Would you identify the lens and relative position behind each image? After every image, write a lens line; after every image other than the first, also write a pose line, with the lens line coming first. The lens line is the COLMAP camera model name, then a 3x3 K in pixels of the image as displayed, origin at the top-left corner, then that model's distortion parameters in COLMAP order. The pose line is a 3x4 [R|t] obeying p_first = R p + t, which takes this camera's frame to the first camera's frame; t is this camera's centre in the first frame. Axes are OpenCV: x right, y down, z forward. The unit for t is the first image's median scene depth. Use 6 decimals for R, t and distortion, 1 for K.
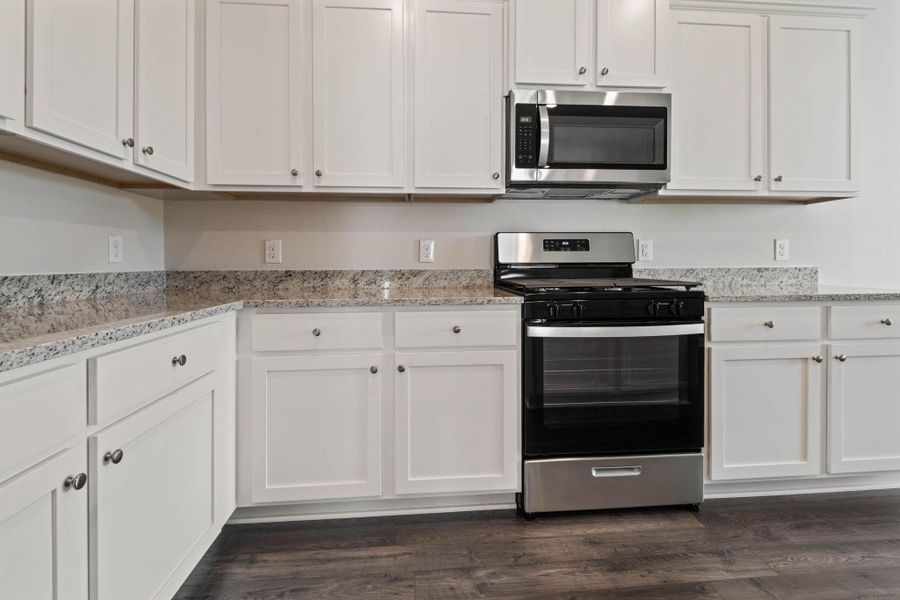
lens RADIAL K [[420.0, 0, 448.3], [0, 420.0, 266.1], [0, 0, 1]] dist [0.013694, -0.009483]
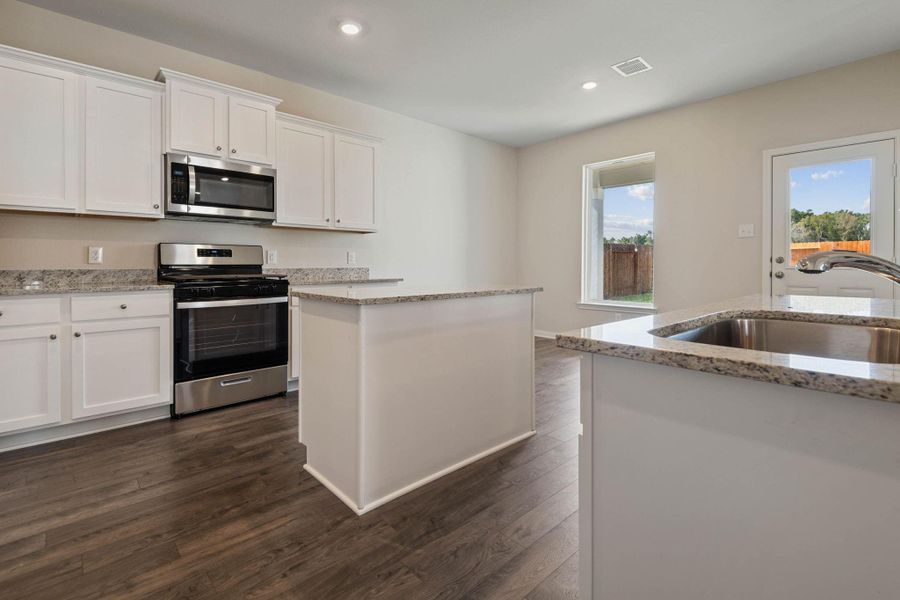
lens RADIAL K [[420.0, 0, 447.8], [0, 420.0, 270.4], [0, 0, 1]] dist [0.013694, -0.009483]
pose [[0.786150, -0.004694, 0.618018, -0.000909], [0.002419, 0.999987, 0.004519, 0.009384], [-0.618031, -0.002058, 0.786151, -0.843013]]
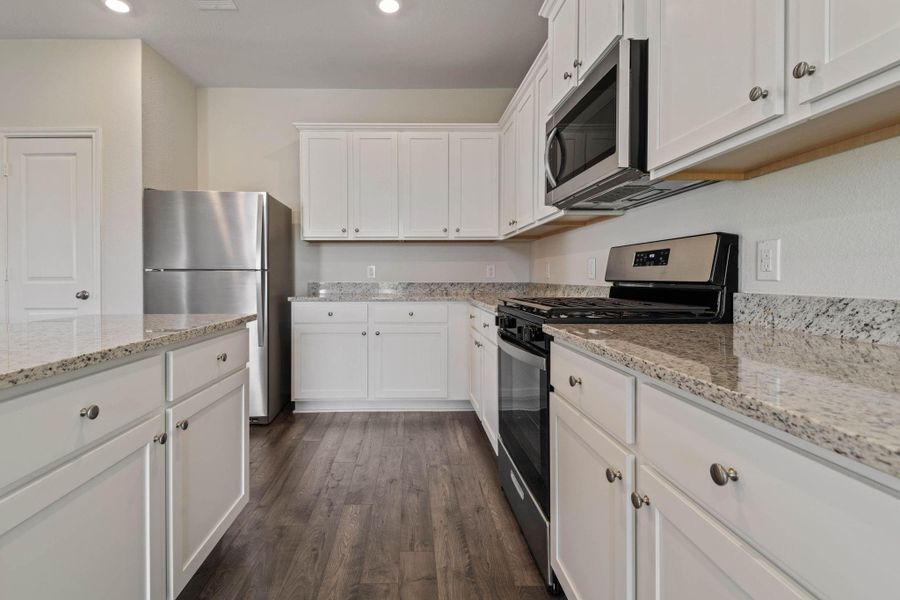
lens RADIAL K [[420.0, 0, 415.7], [0, 420.0, 280.5], [0, 0, 1]] dist [0.013694, -0.009483]
pose [[-0.065153, 0.012654, -0.997795, 1.259736], [-0.006363, 0.999894, 0.013096, -0.019241], [0.997855, 0.007203, -0.065066, 0.718907]]
